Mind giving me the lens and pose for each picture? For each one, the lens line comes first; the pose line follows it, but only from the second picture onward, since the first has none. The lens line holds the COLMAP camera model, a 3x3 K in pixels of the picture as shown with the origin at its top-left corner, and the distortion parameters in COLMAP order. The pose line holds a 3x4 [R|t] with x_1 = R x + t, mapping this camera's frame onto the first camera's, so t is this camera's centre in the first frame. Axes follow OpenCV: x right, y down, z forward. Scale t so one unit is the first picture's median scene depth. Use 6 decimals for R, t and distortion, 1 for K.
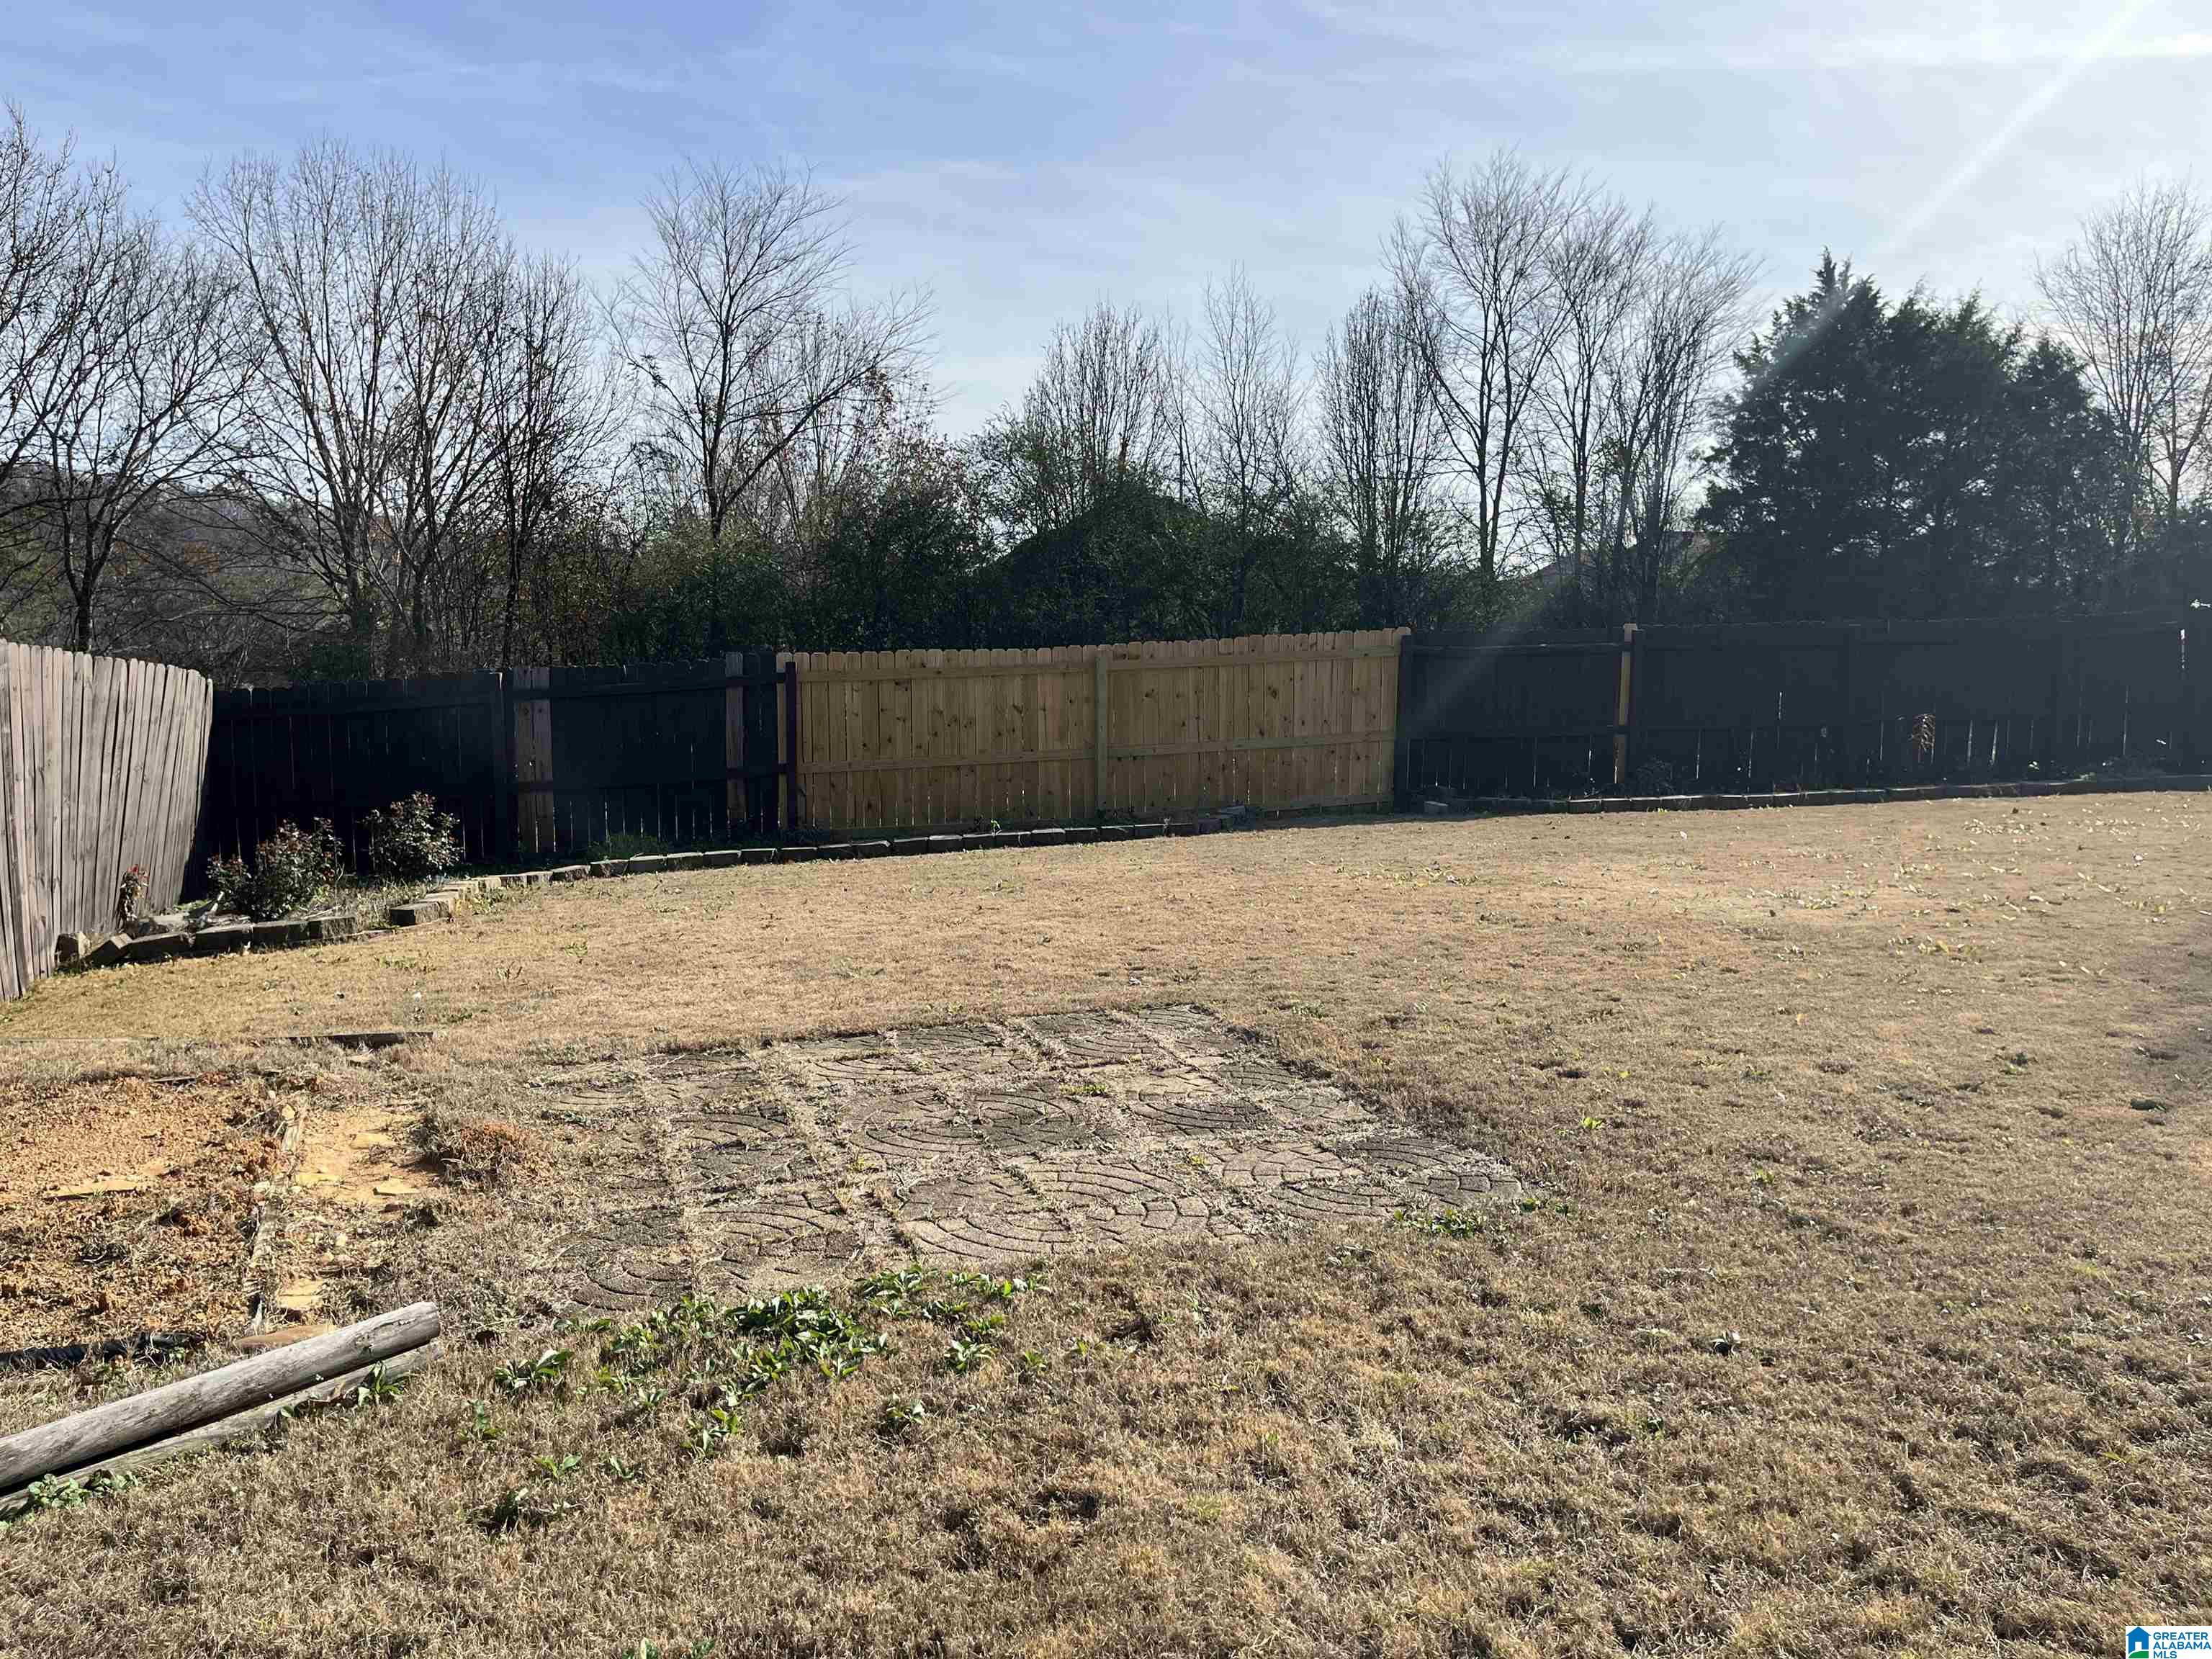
lens RADIAL K [[1667.7, 0, 1101.8], [0, 1667.7, 852.7], [0, 0, 1]] dist [0.061307, -0.083363]
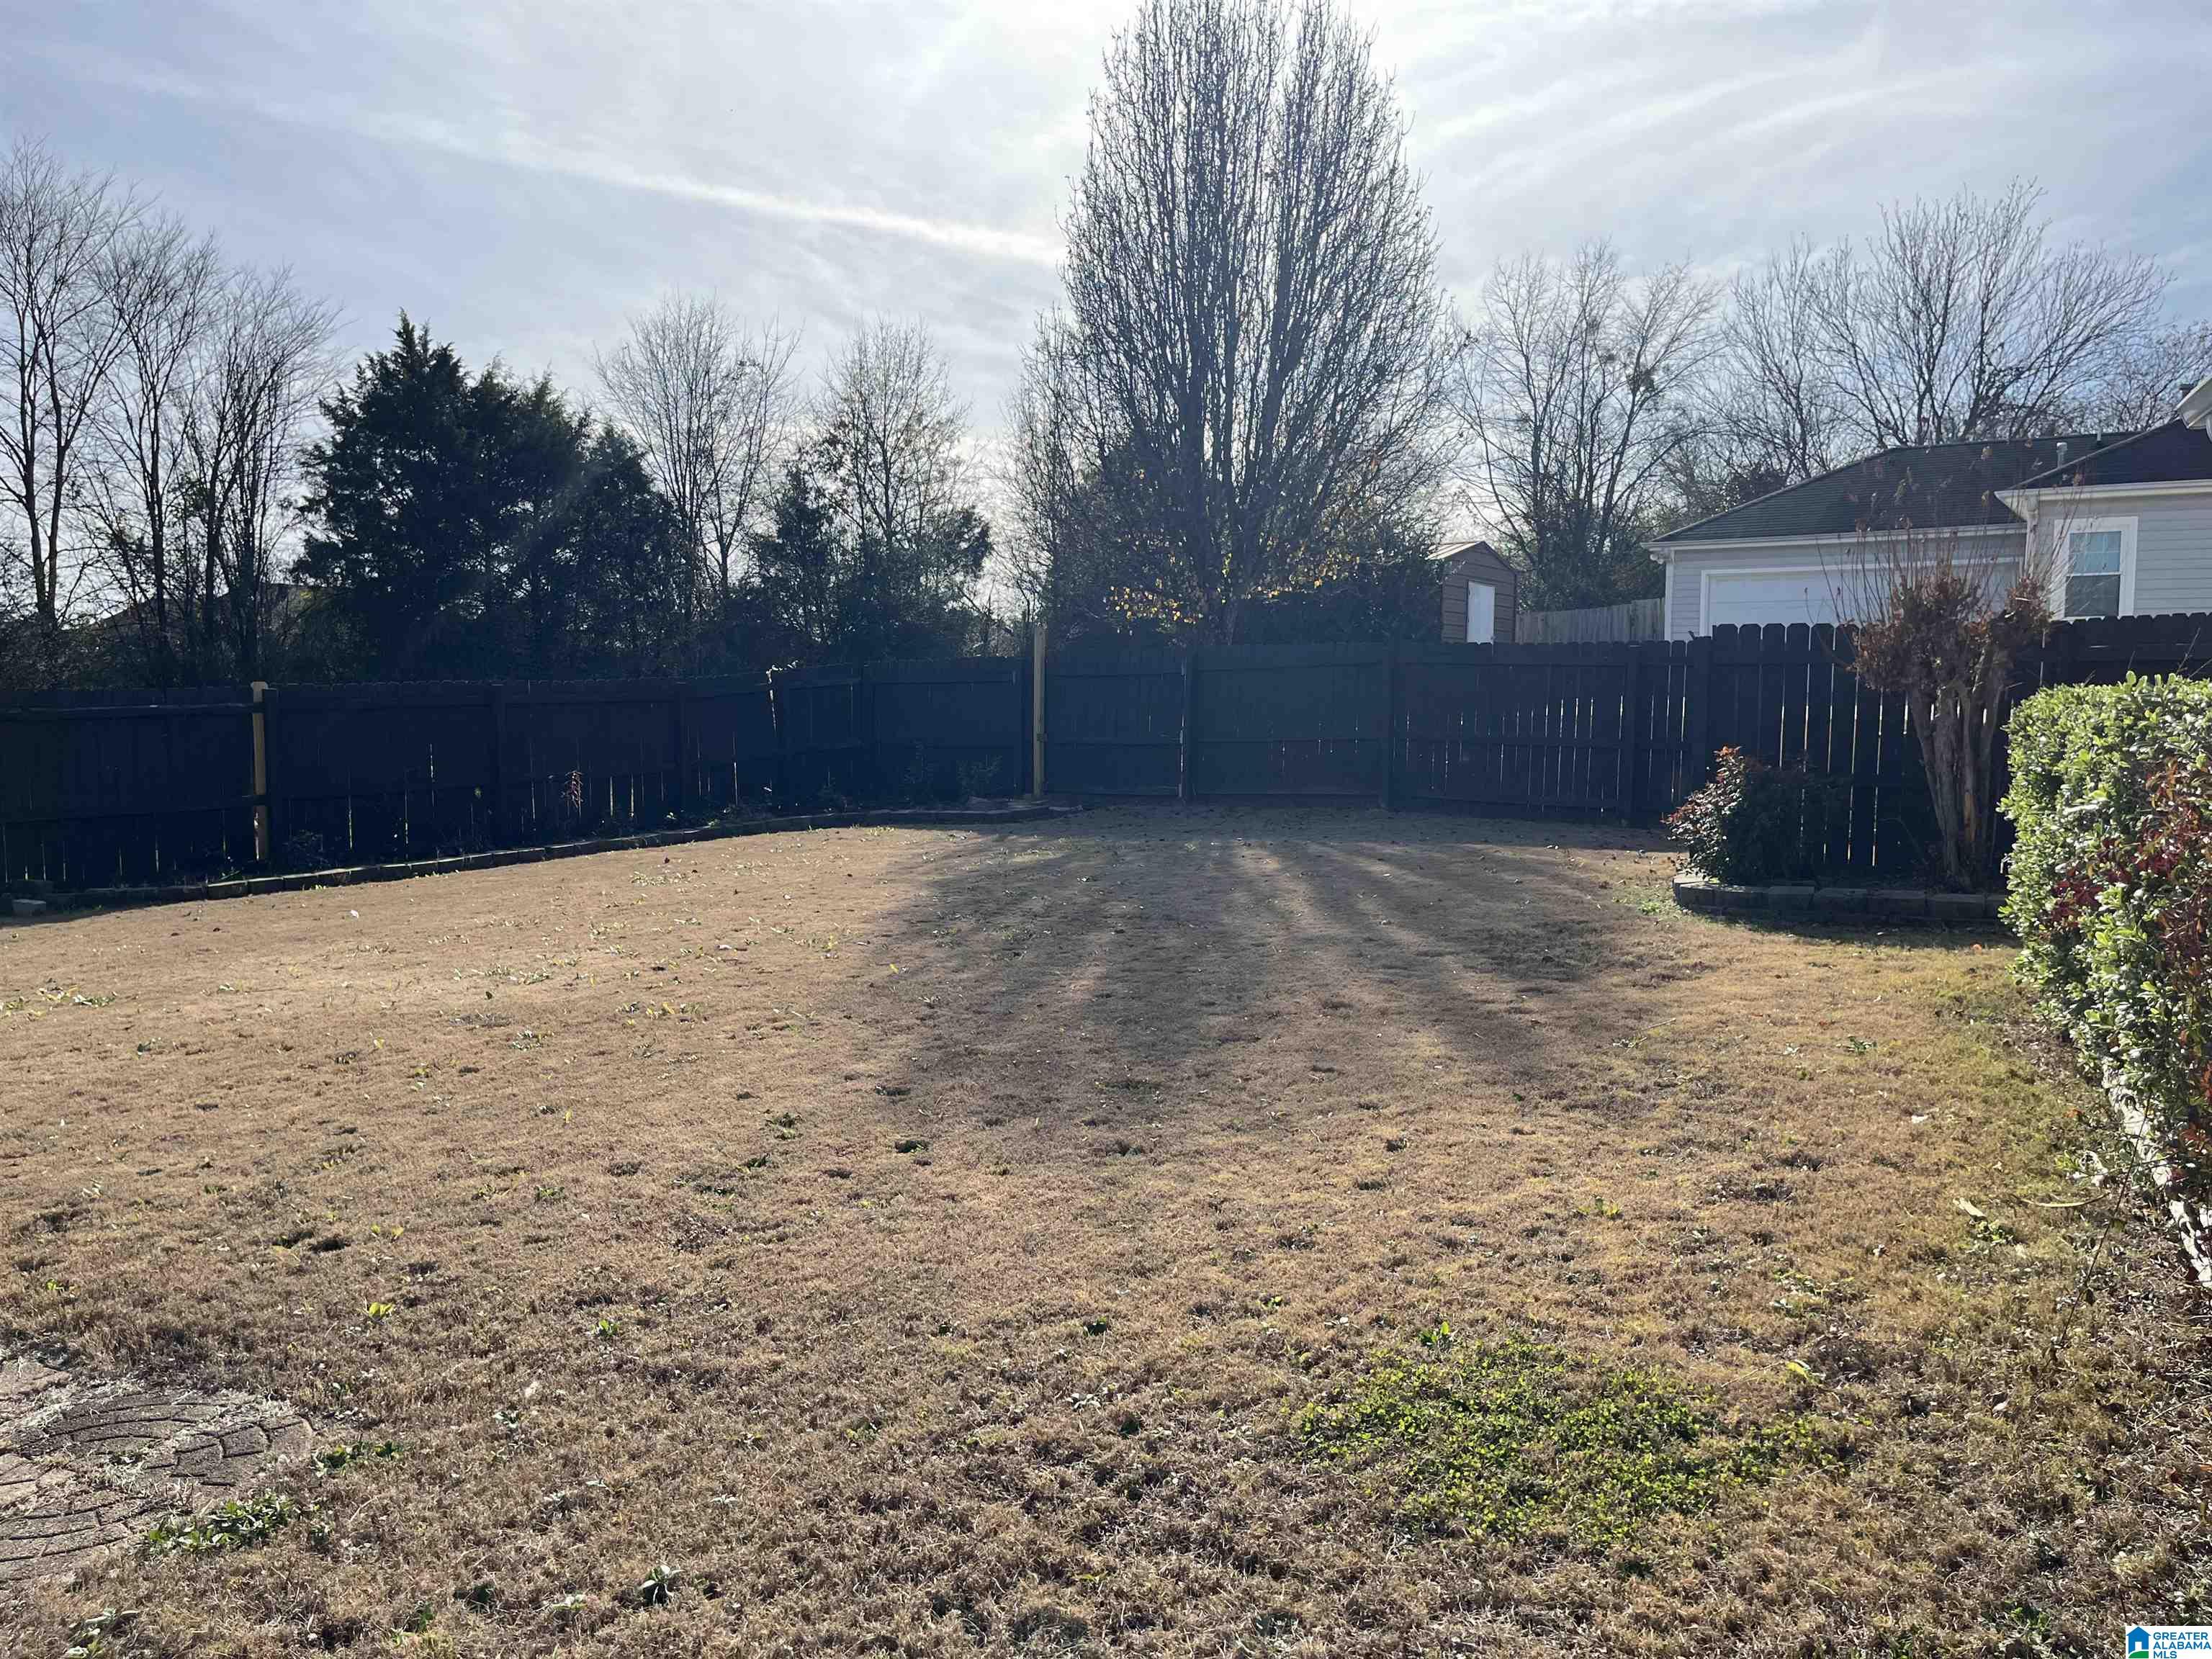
lens RADIAL K [[1667.7, 0, 1095.8], [0, 1667.7, 836.3], [0, 0, 1]] dist [0.061307, -0.083363]
pose [[0.708782, -0.061648, 0.702729, -0.002099], [0.092141, 0.995730, -0.005584, -0.003620], [-0.699384, 0.068708, 0.711436, 0.024105]]
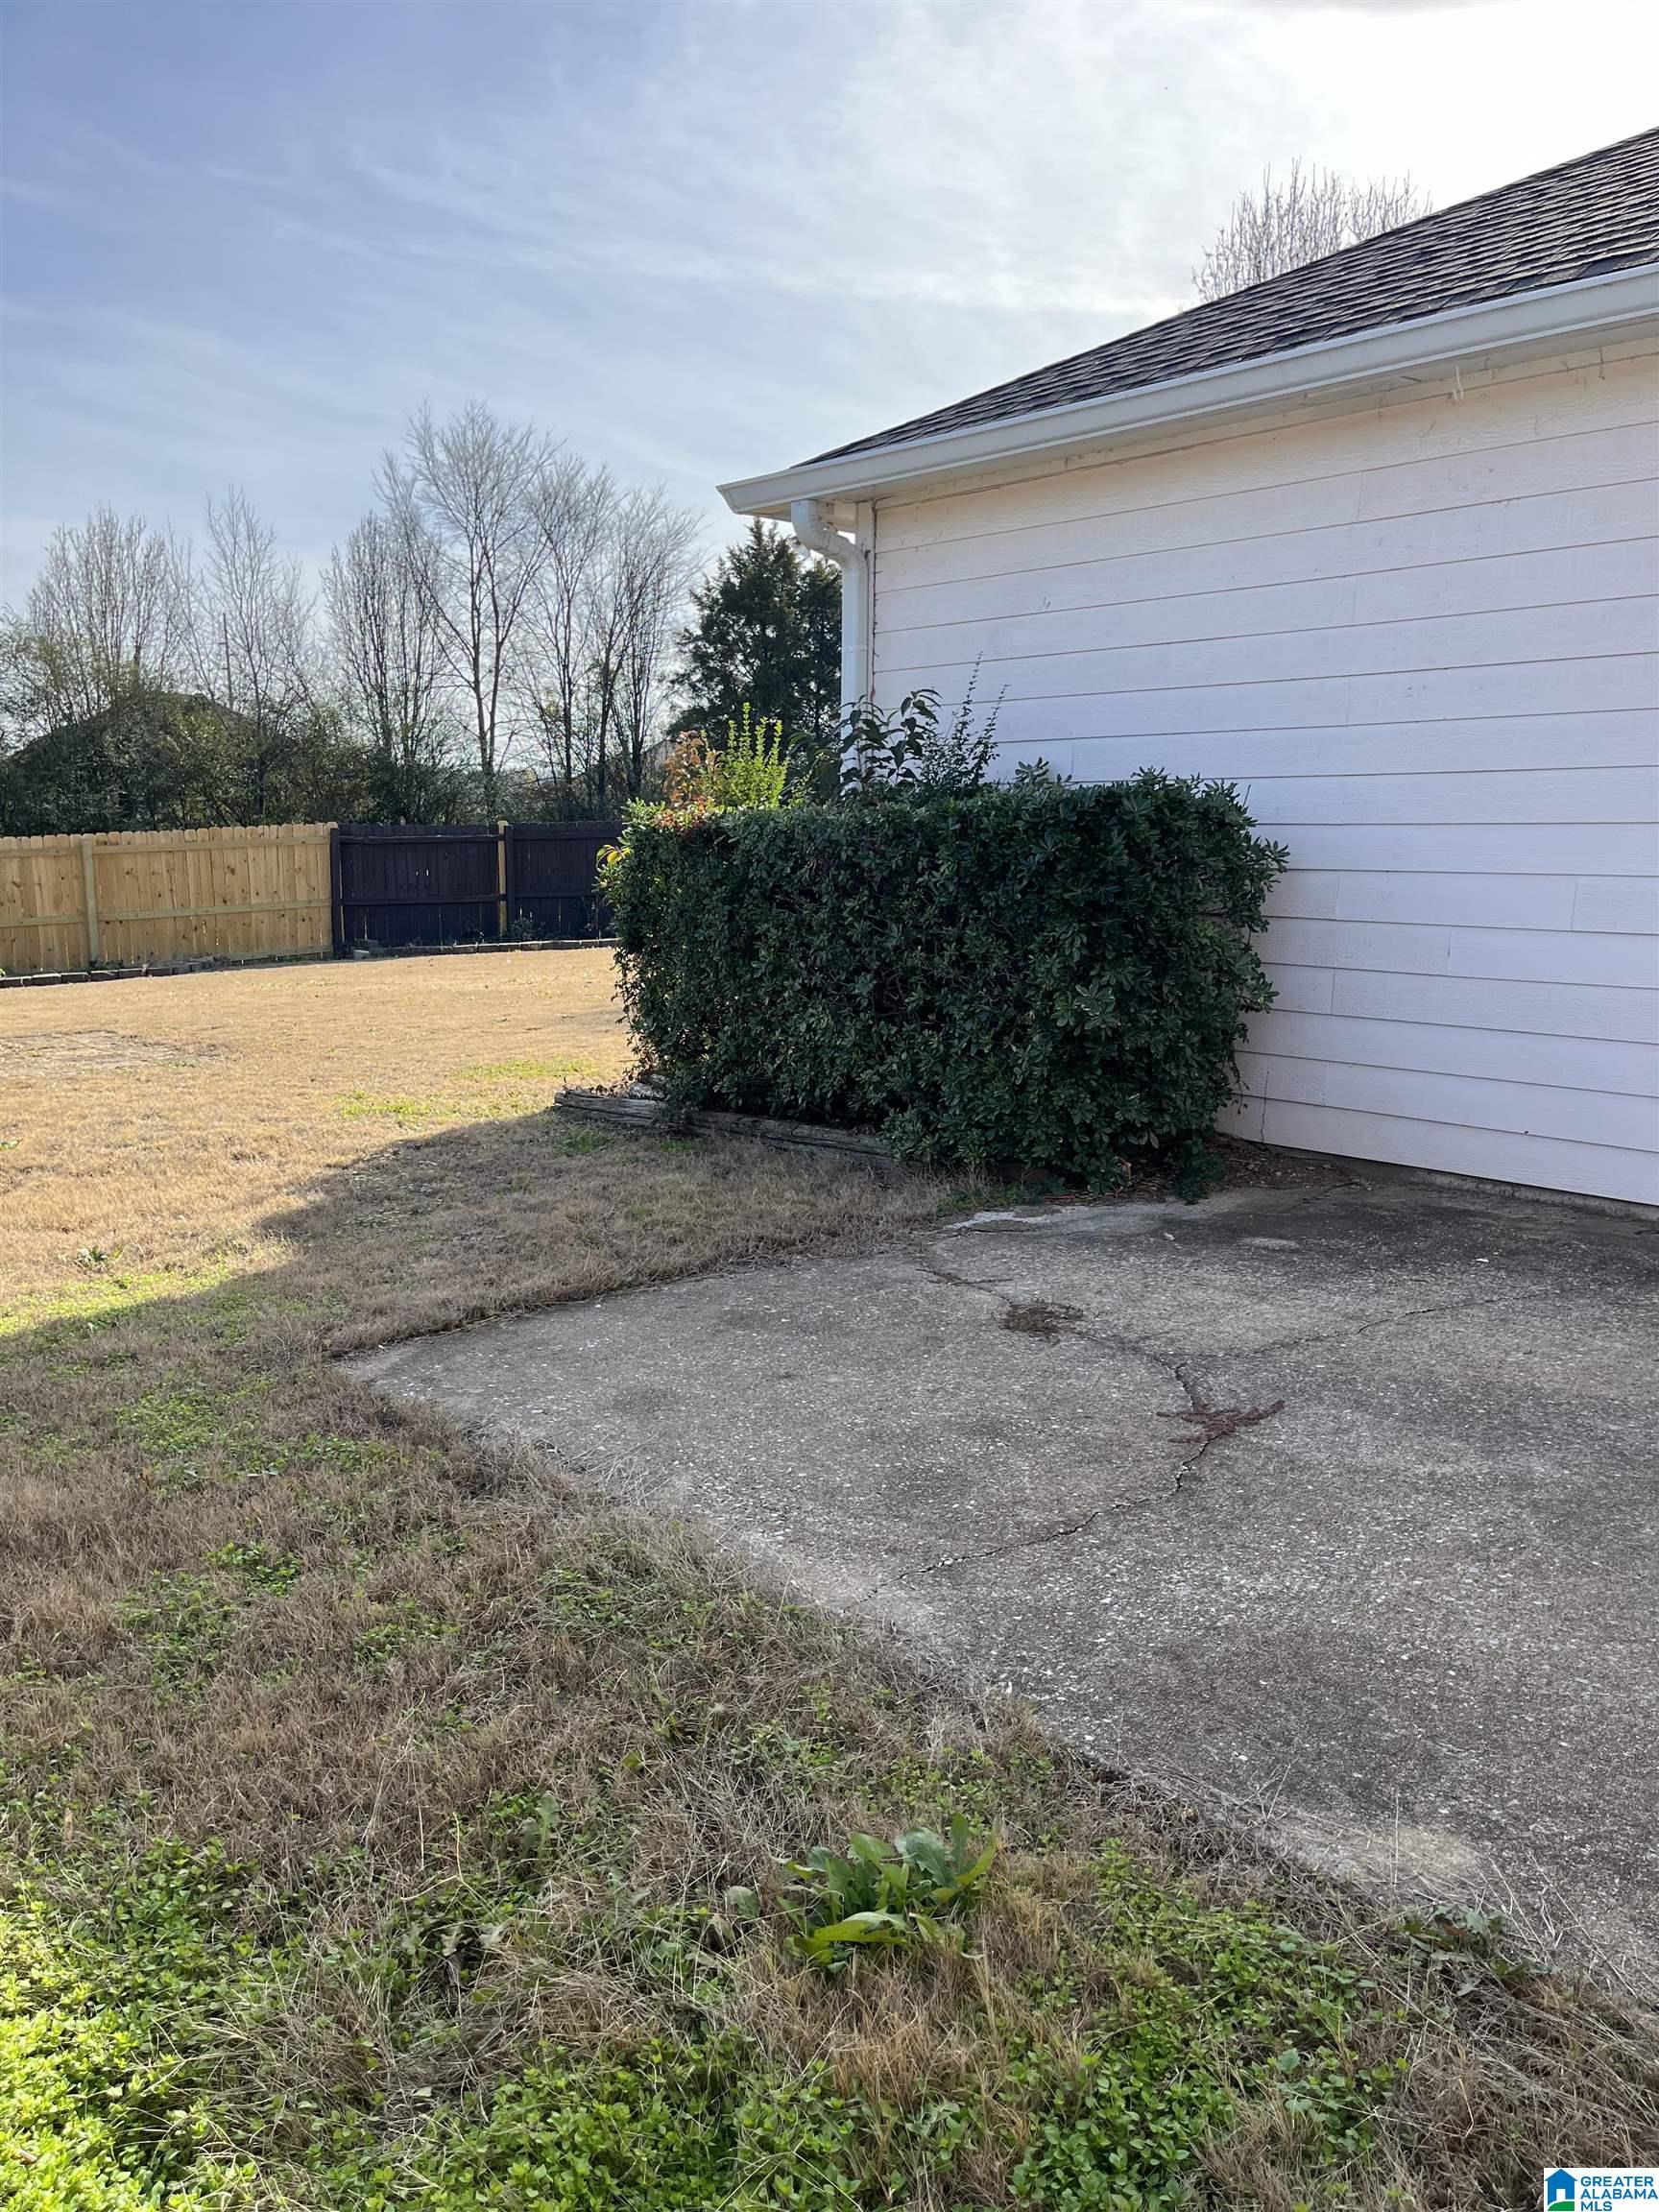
lens RADIAL K [[1667.7, 0, 822.3], [0, 1667.7, 1111.6], [0, 0, 1]] dist [0.061307, -0.083363]
pose [[0.933992, -0.061891, 0.351891, 0.027389], [0.049520, 0.997801, 0.044058, 0.023955], [-0.353844, -0.023724, 0.935003, -0.164591]]
